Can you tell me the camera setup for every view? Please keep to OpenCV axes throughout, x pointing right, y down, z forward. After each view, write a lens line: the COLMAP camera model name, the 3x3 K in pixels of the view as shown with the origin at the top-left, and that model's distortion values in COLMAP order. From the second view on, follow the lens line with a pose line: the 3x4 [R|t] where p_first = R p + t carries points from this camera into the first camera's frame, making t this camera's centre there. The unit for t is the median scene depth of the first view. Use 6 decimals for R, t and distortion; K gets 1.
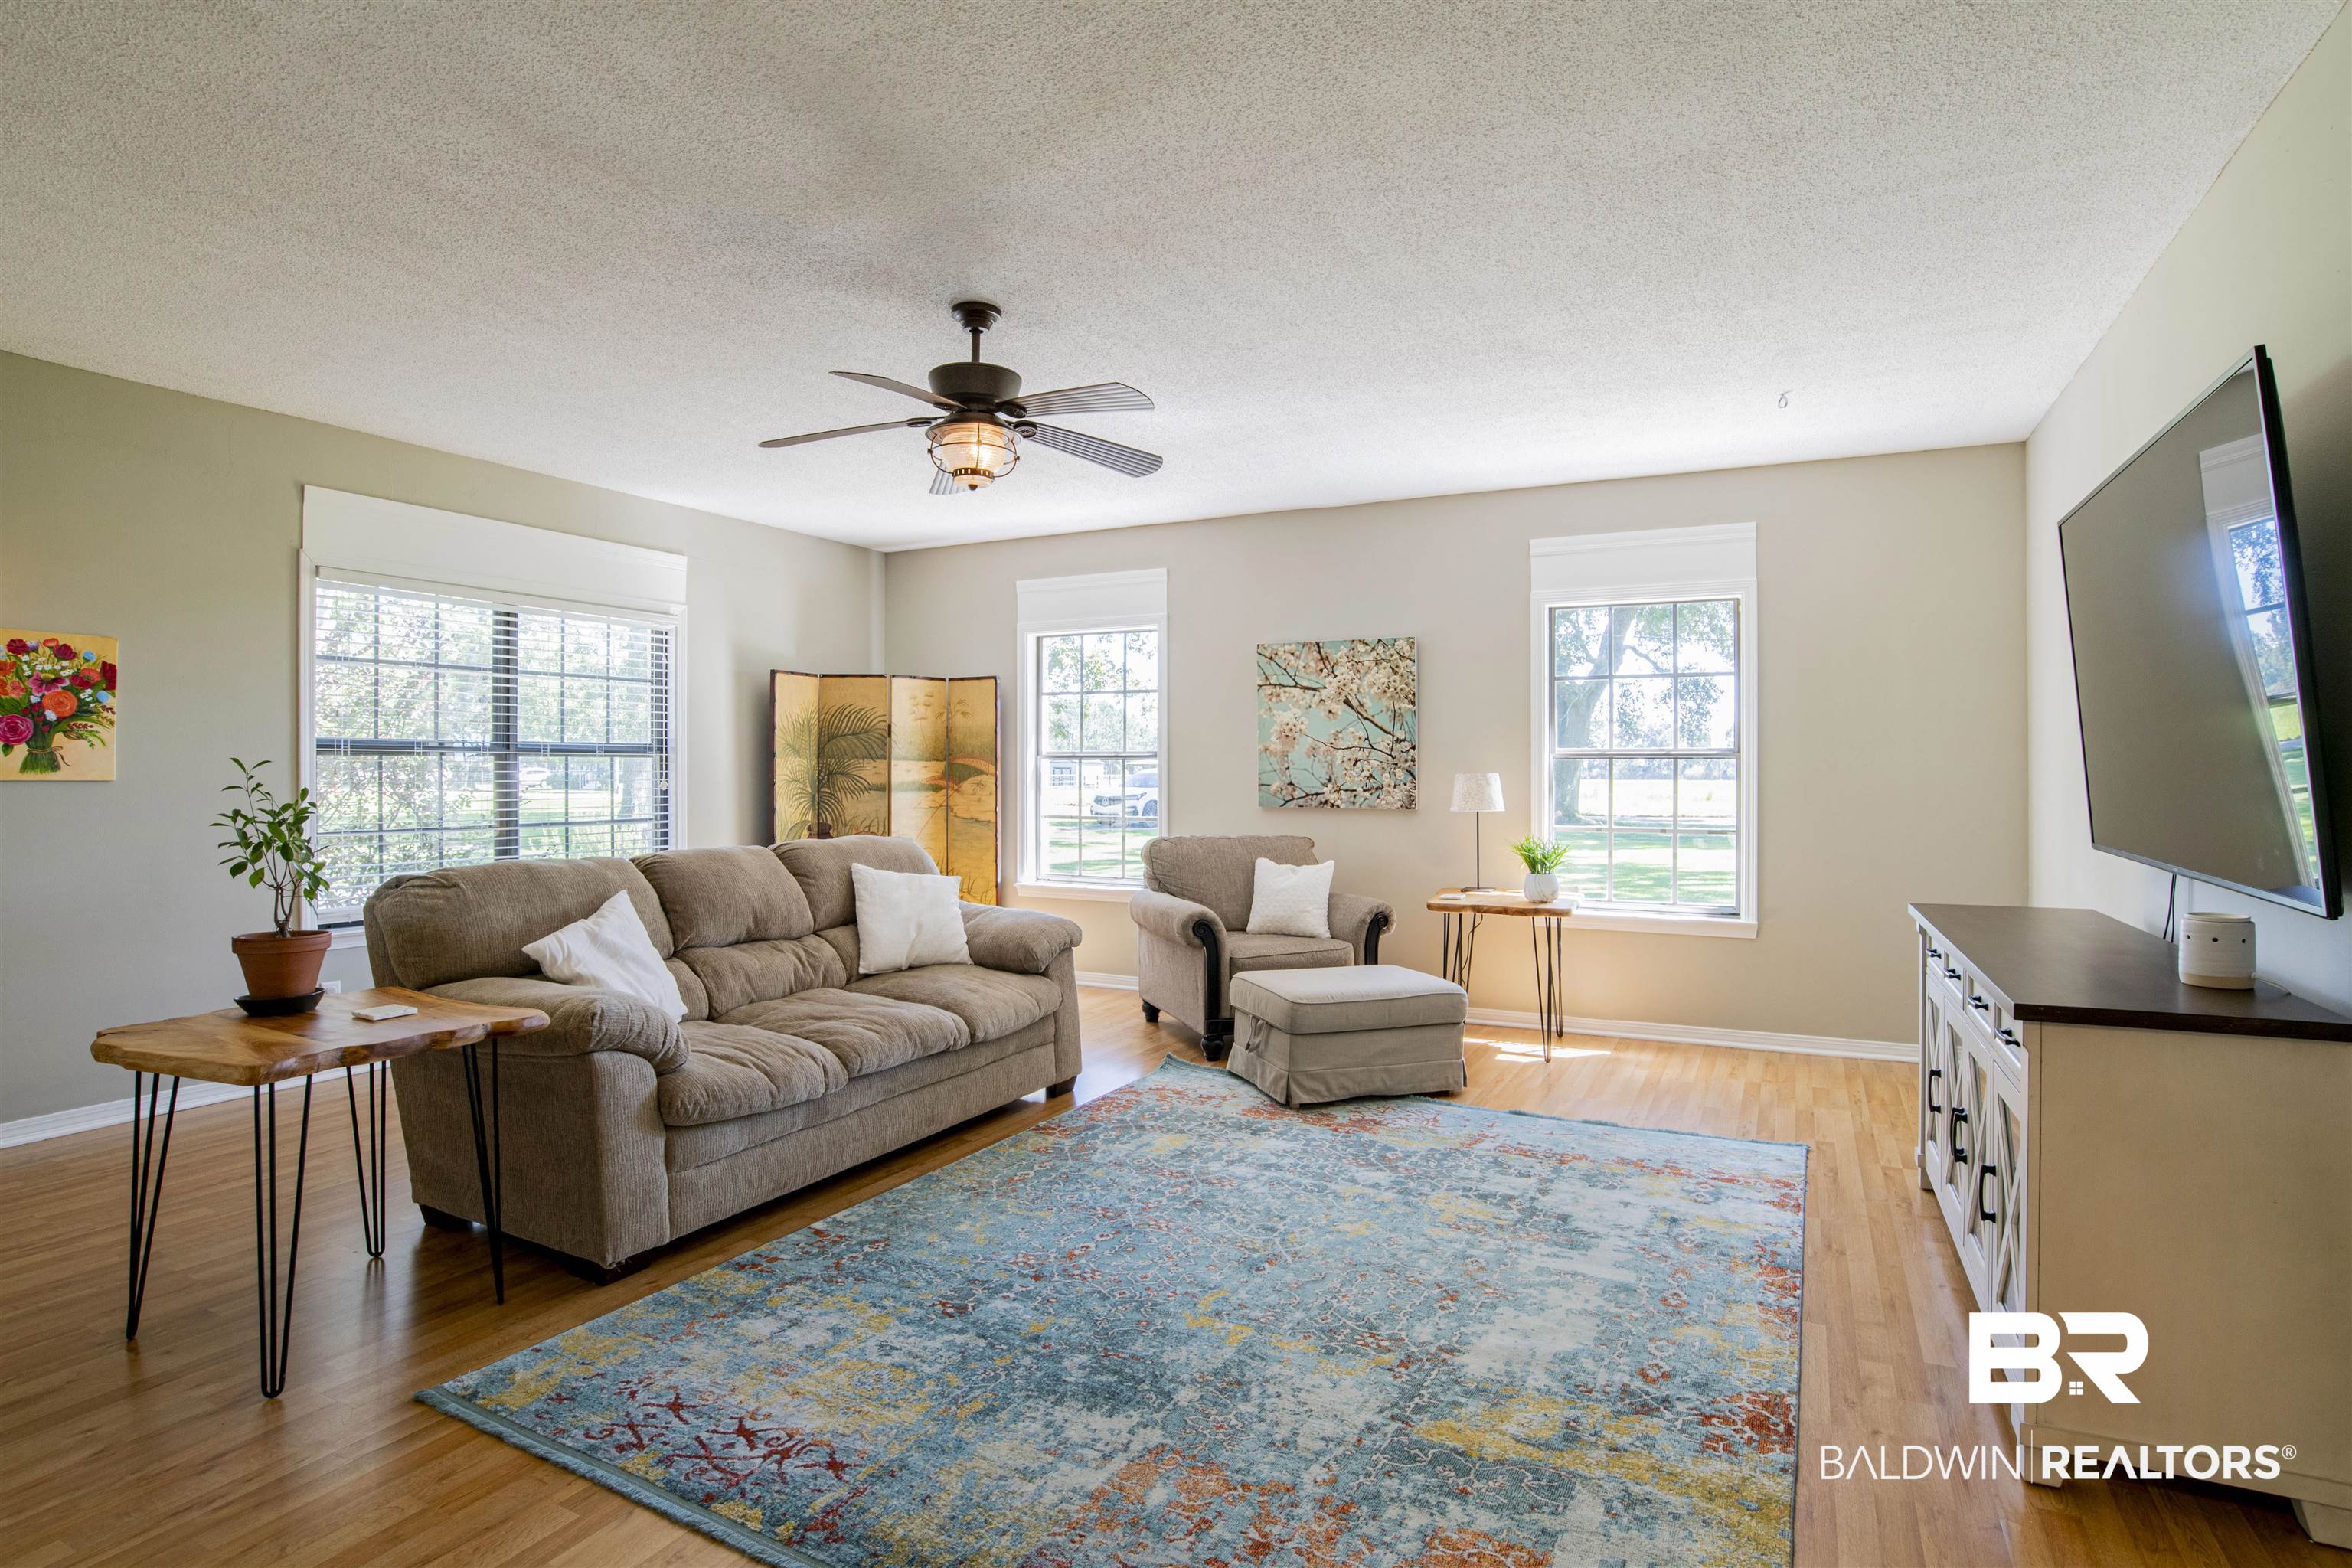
lens RADIAL K [[1206.0, 0, 1169.8], [0, 1206.0, 767.6], [0, 0, 1]] dist [-0.055908, 0.019136]
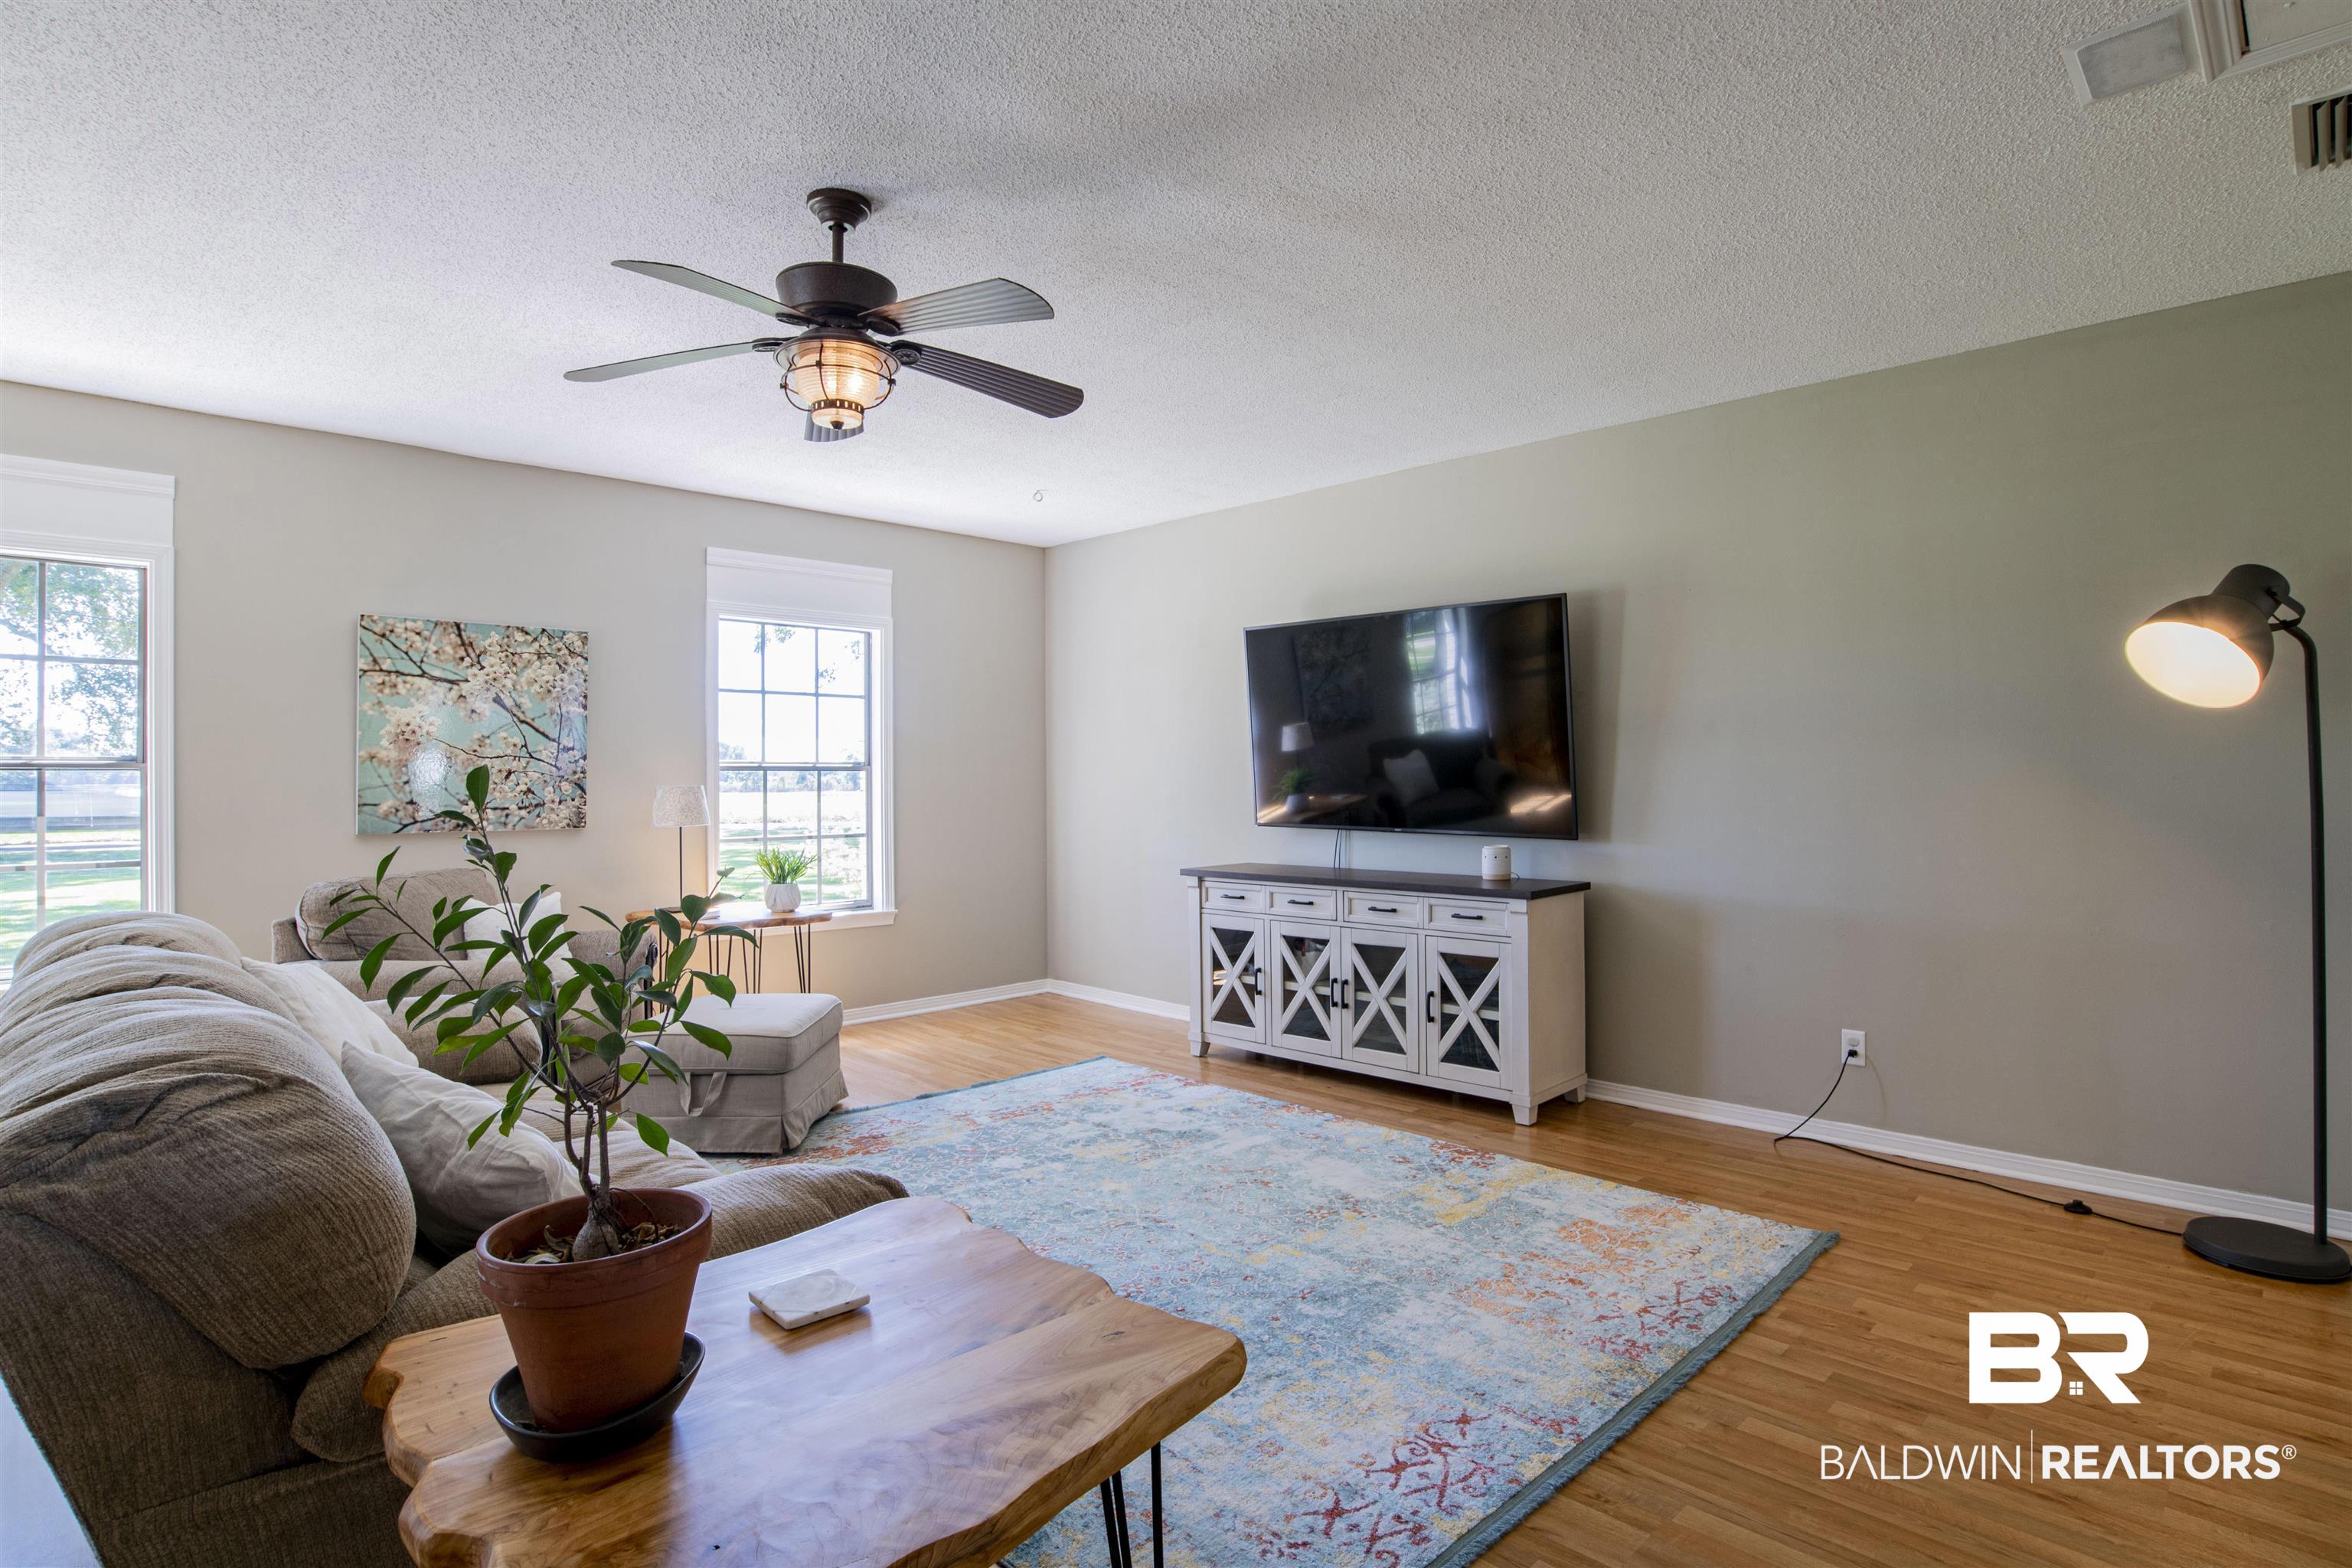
lens RADIAL K [[1206.0, 0, 1194.2], [0, 1206.0, 772.6], [0, 0, 1]] dist [-0.055908, 0.019136]
pose [[0.291752, 0.002676, 0.956490, -0.809790], [0.003832, 0.999985, -0.003967, -0.001146], [-0.956486, 0.004822, 0.291738, 0.529770]]
